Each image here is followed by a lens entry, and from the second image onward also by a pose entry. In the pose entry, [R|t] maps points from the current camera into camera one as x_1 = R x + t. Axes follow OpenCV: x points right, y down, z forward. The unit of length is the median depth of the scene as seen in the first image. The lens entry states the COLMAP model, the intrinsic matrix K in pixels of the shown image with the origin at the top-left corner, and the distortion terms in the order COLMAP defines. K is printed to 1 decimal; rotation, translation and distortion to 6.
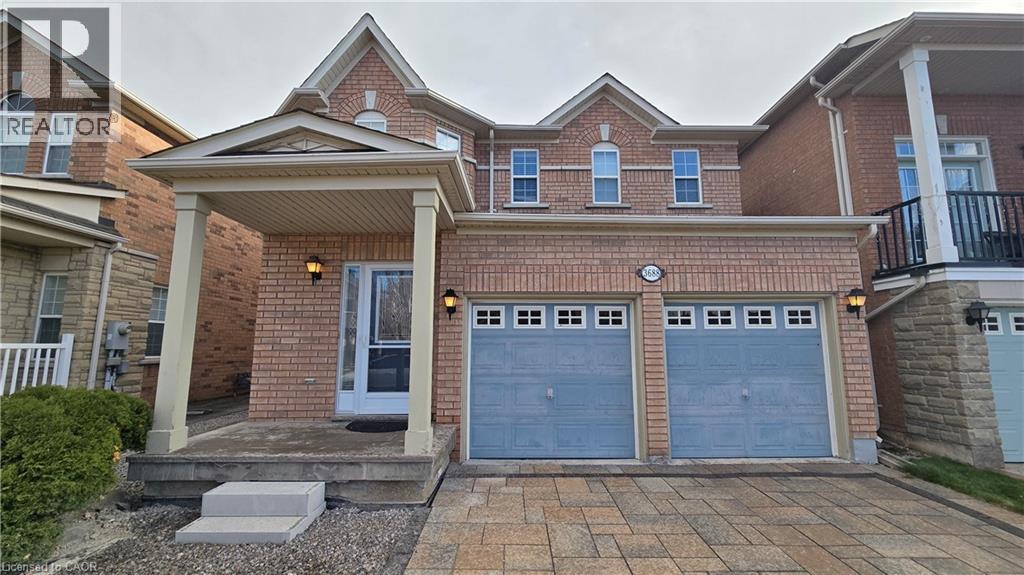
lens RADIAL K [[418.9, 0, 516.5], [0, 418.9, 289.9], [0, 0, 1]] dist [-0.001742, 0.000964]
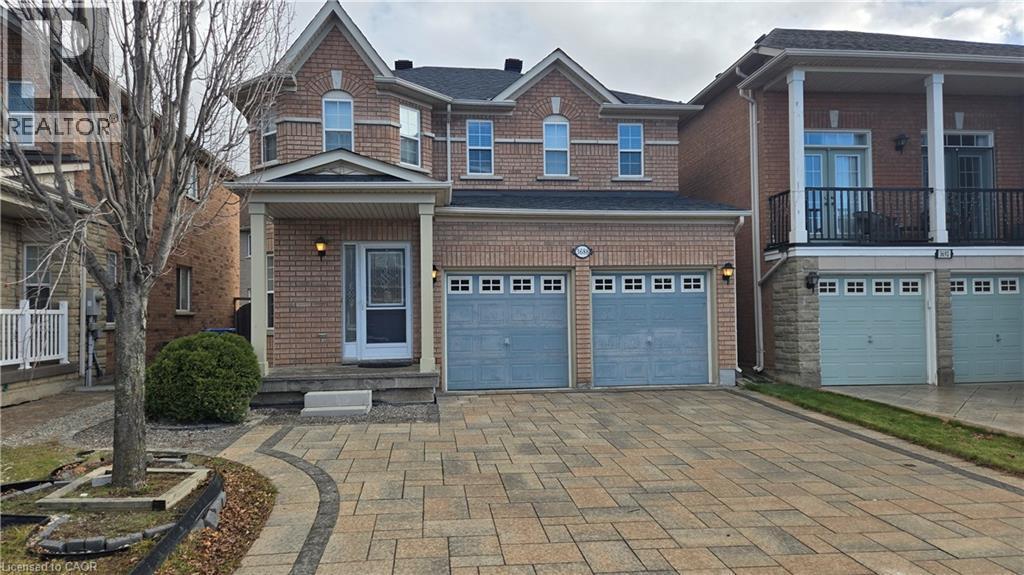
lens RADIAL K [[676.1, 0, 518.7], [0, 676.1, 296.9], [0, 0, 1]] dist [0.089967, -0.070653]
pose [[0.992502, -0.008203, 0.121953, -0.141438], [-0.004877, 0.994293, 0.106569, -0.122594], [-0.122131, -0.106364, 0.986798, -1.092083]]
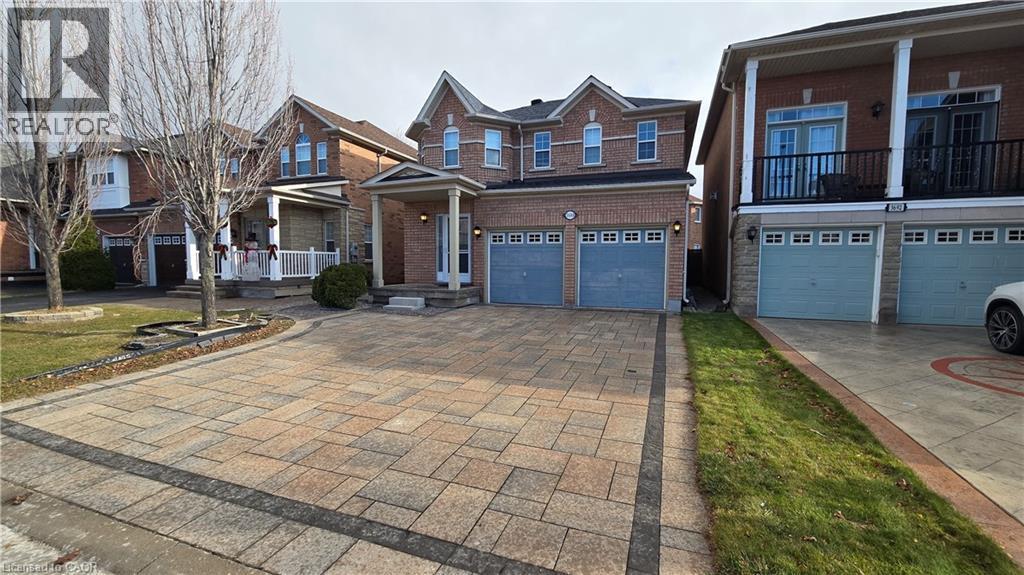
lens RADIAL K [[418.9, 0, 516.5], [0, 418.9, 289.9], [0, 0, 1]] dist [-0.001742, 0.000964]
pose [[0.937304, 0.029287, -0.347281, 0.761023], [0.039698, 0.981005, 0.189875, -0.078005], [0.346246, -0.191757, 0.918337, -0.949733]]
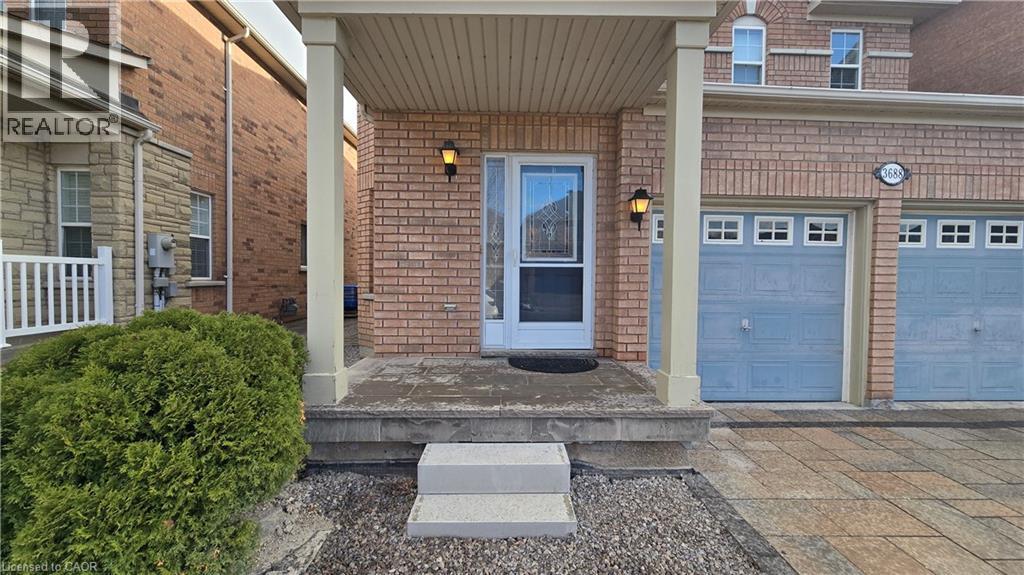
lens RADIAL K [[418.9, 0, 516.5], [0, 418.9, 289.9], [0, 0, 1]] dist [-0.001742, 0.000964]
pose [[0.999472, 0.009843, 0.030979, -0.378162], [-0.014810, 0.986272, 0.164462, 0.052662], [-0.028935, -0.164834, 0.985897, 0.221608]]
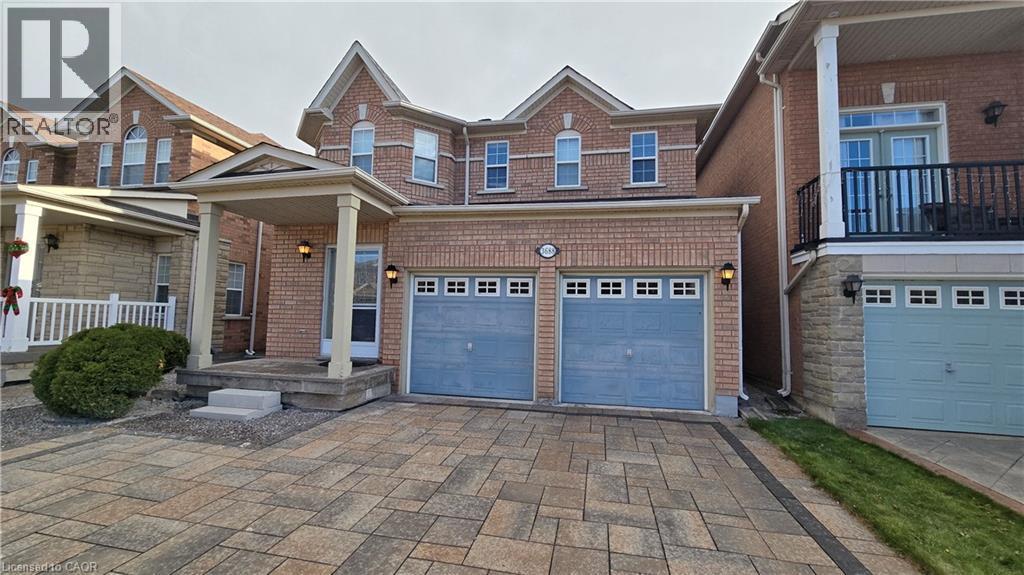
lens RADIAL K [[418.9, 0, 516.5], [0, 418.9, 289.9], [0, 0, 1]] dist [-0.001742, 0.000964]
pose [[0.978339, 0.008732, -0.206827, 0.470829], [0.004676, 0.997923, 0.064250, -0.006069], [0.206958, -0.063825, 0.976266, -0.198186]]
